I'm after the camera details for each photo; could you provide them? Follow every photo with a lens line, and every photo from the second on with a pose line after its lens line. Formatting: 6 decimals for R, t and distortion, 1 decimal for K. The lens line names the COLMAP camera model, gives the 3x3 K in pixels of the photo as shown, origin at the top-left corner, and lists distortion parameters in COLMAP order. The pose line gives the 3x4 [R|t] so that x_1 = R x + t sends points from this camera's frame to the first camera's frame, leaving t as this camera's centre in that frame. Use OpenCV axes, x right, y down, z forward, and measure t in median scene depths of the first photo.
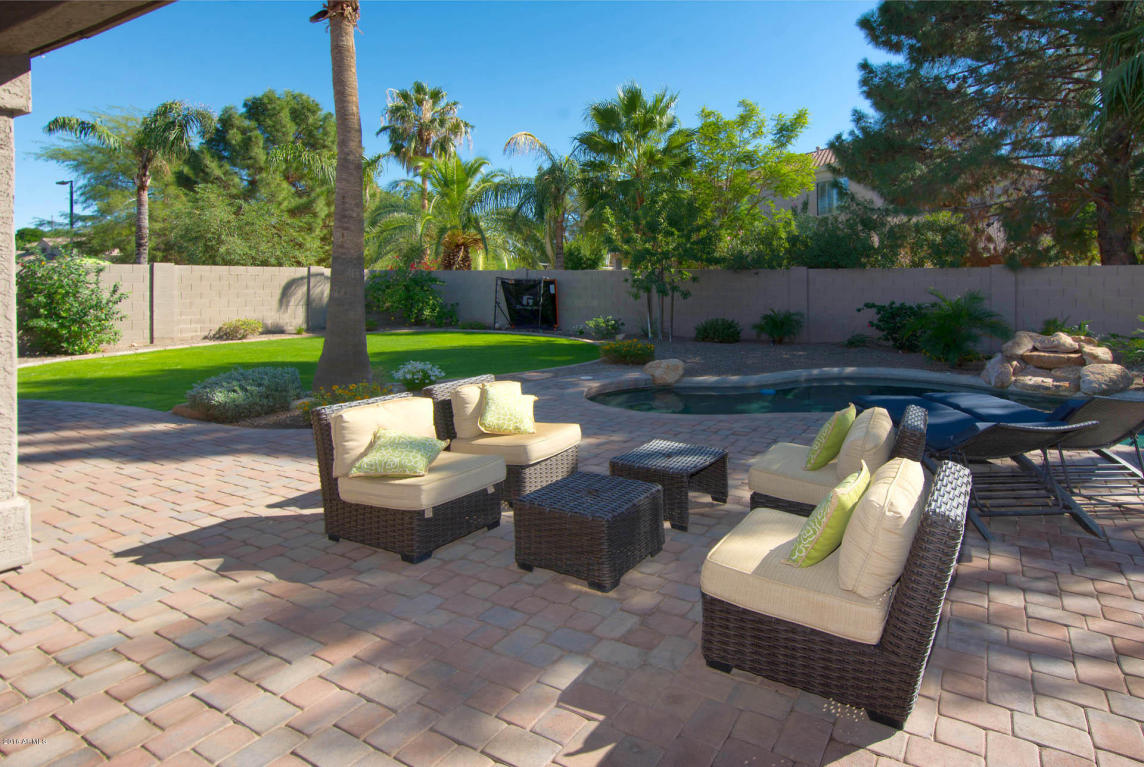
lens RADIAL K [[640.8, 0, 674.2], [0, 640.8, 352.3], [0, 0, 1]] dist [0.016341, -0.016929]
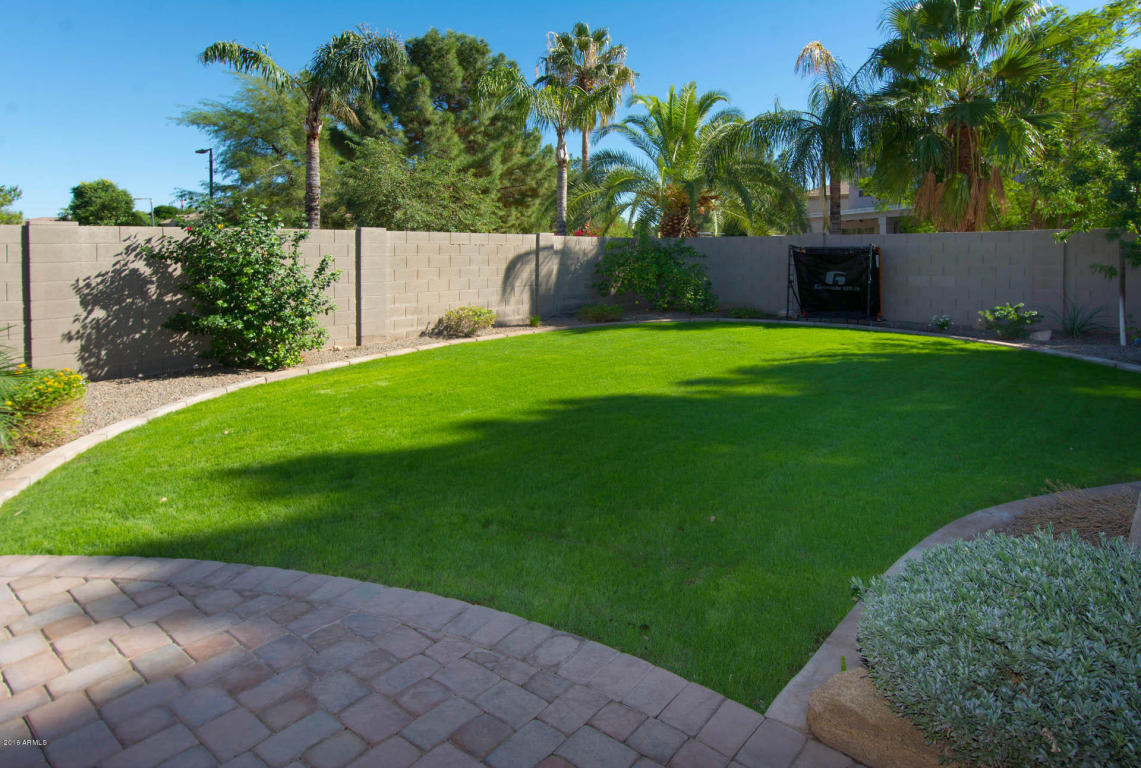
lens RADIAL K [[632.0, 0, 688.6], [0, 632.0, 328.3], [0, 0, 1]] dist [0.024556, -0.030573]
pose [[0.995300, 0.003973, -0.096754, -0.303372], [-0.002897, 0.999932, 0.011259, -0.030585], [0.096792, -0.010926, 0.995245, 0.275330]]
